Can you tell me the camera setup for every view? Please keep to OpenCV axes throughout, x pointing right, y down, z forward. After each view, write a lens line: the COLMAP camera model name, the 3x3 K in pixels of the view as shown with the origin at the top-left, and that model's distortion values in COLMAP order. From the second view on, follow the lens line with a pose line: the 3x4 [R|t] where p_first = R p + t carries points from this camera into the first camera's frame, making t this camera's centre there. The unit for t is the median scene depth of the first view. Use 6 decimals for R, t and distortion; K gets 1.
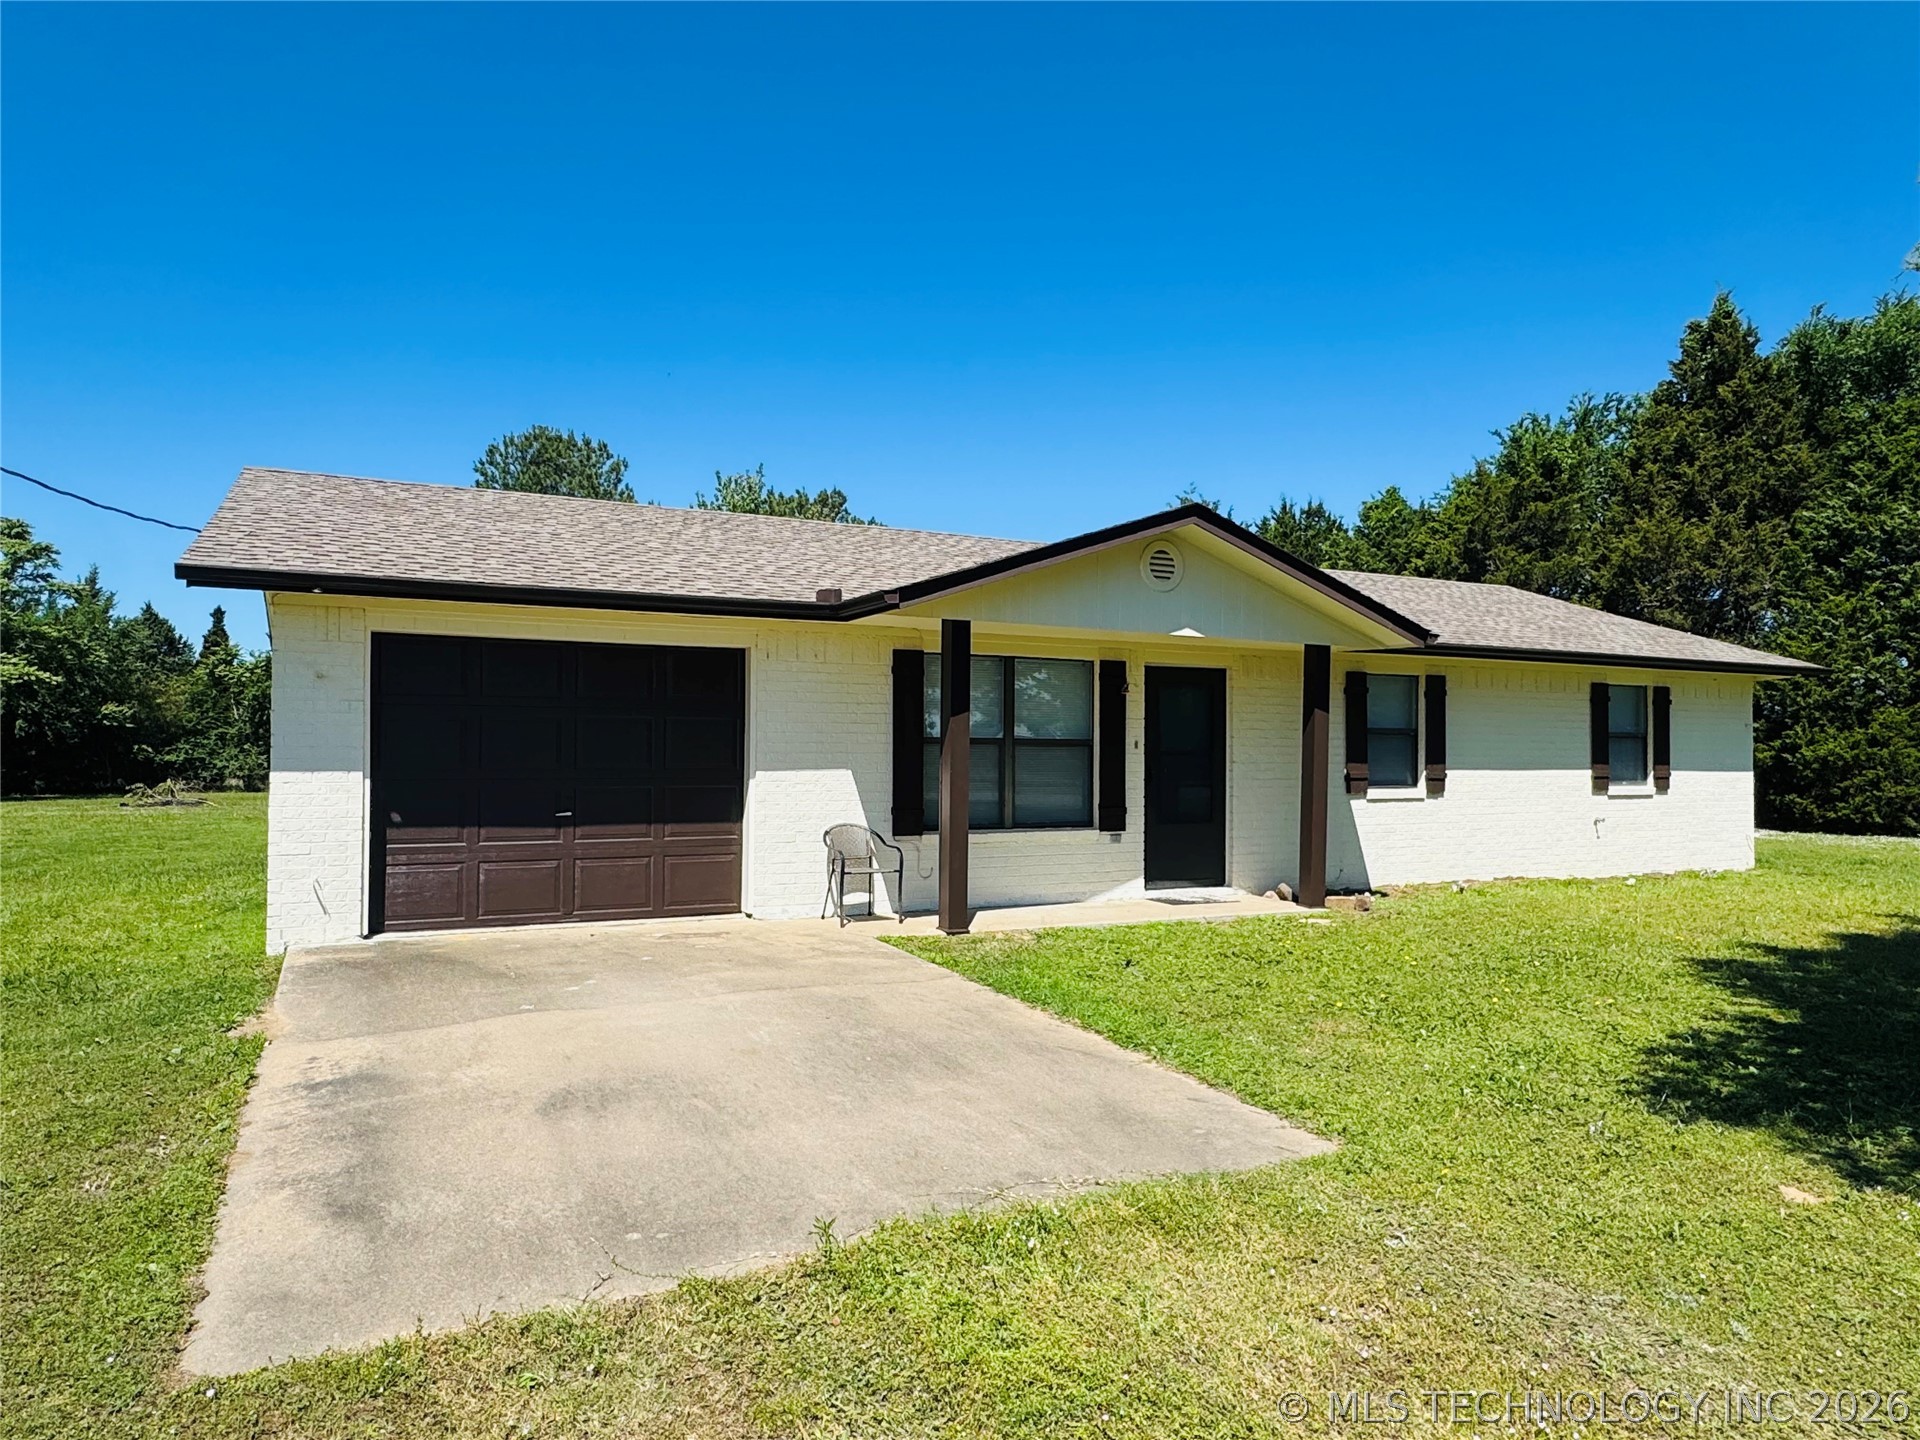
lens RADIAL K [[1223.9, 0, 954.0], [0, 1223.9, 734.6], [0, 0, 1]] dist [0.003220, 0.004582]
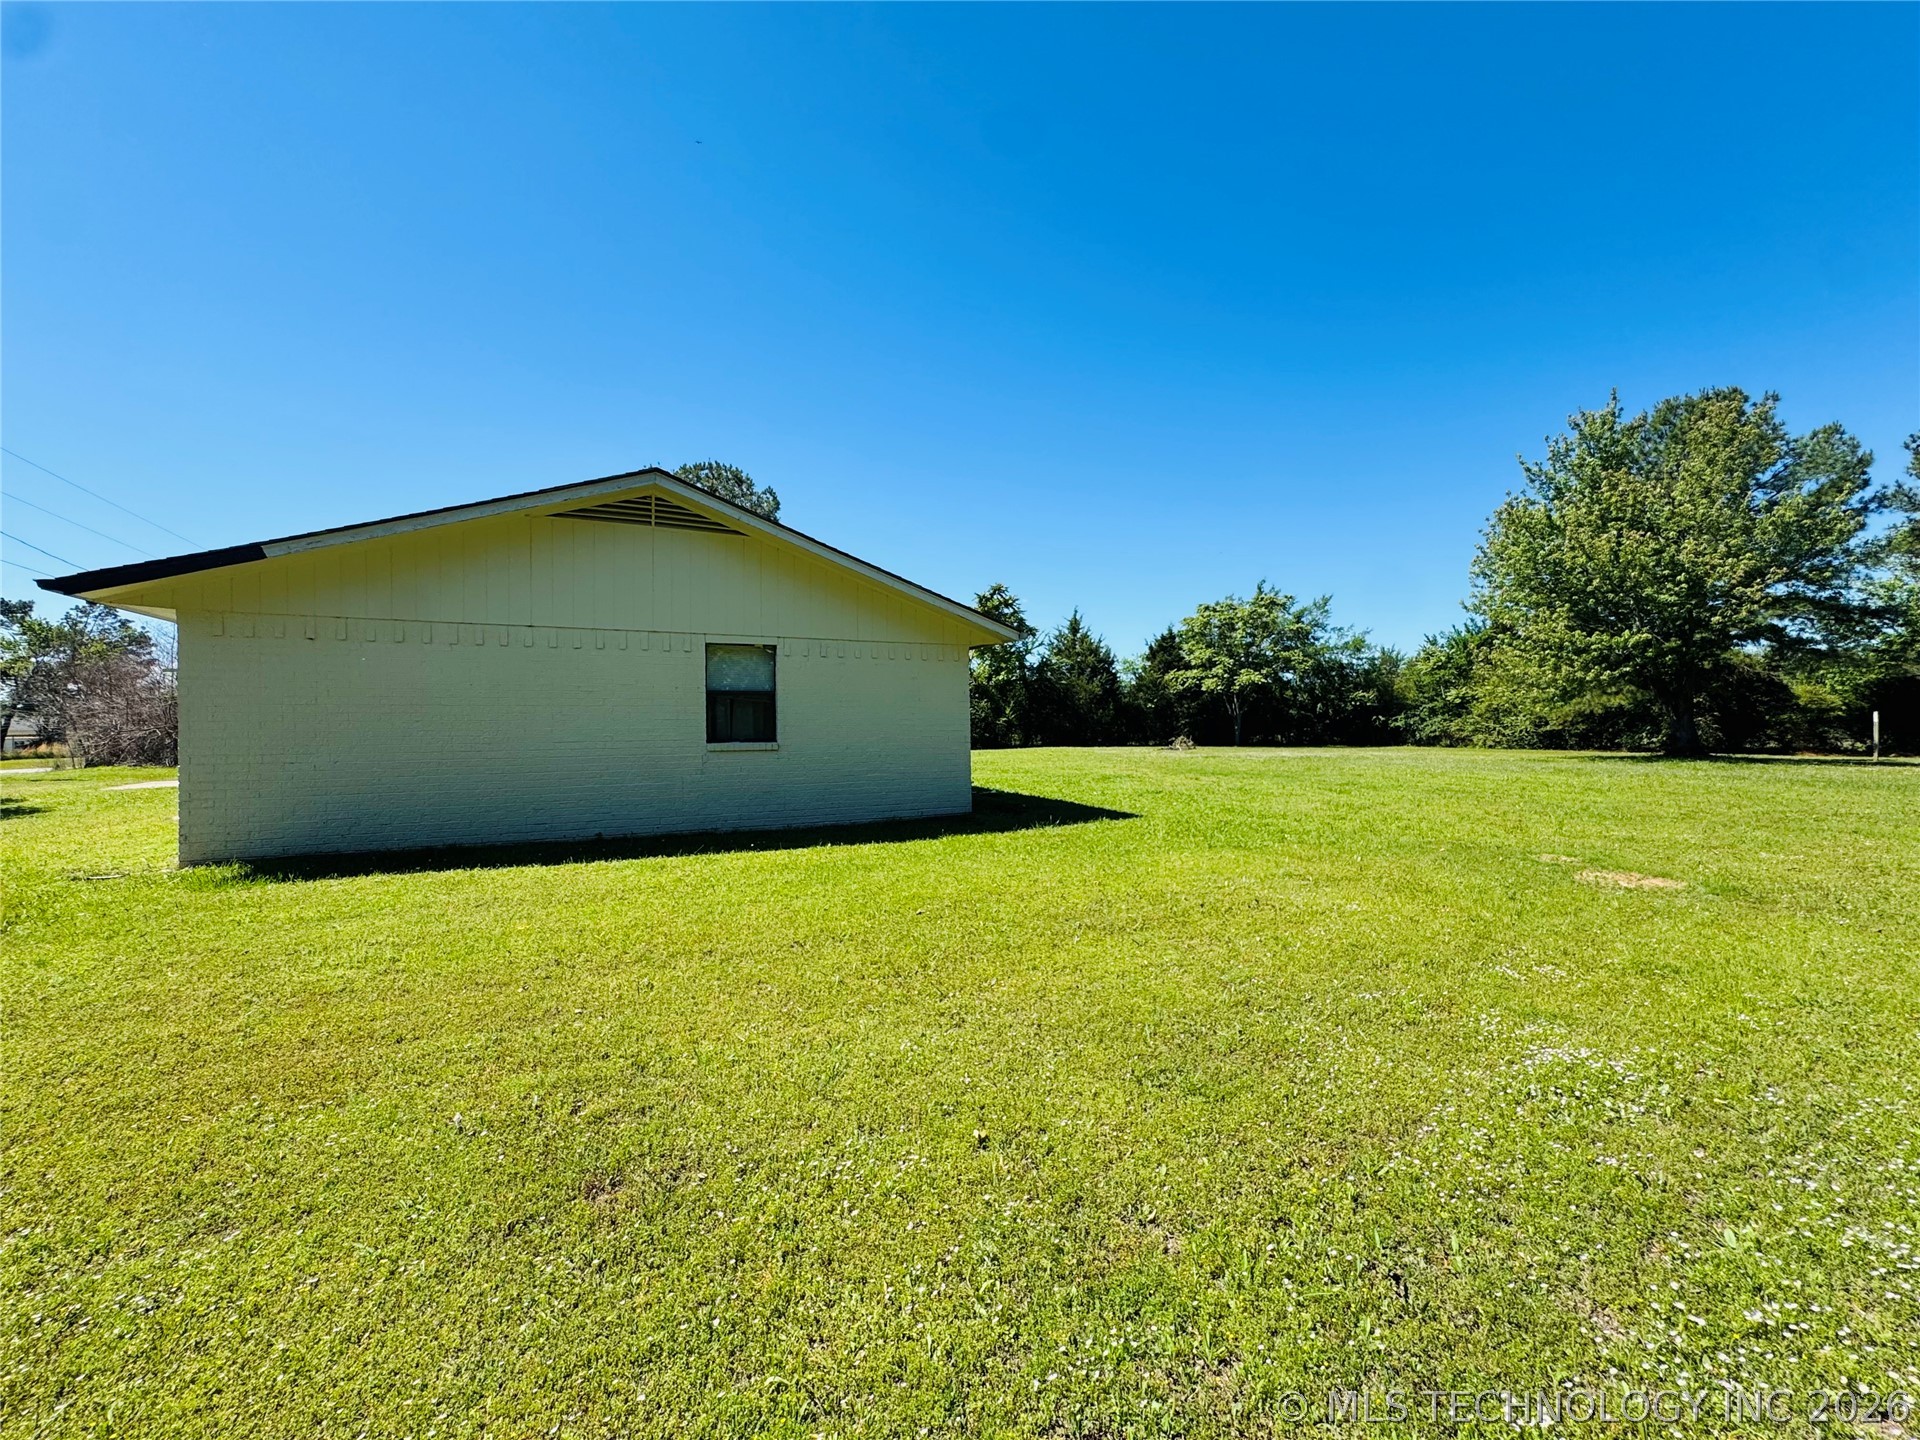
lens RADIAL K [[768.1, 0, 960.7], [0, 768.1, 722.7], [0, 0, 1]] dist [-0.002690, 0.000535]
pose [[0.009855, -0.007122, -0.999926, 1.260193], [0.024720, 0.999671, -0.006877, 0.038670], [0.999646, -0.024651, 0.010028, 1.685104]]
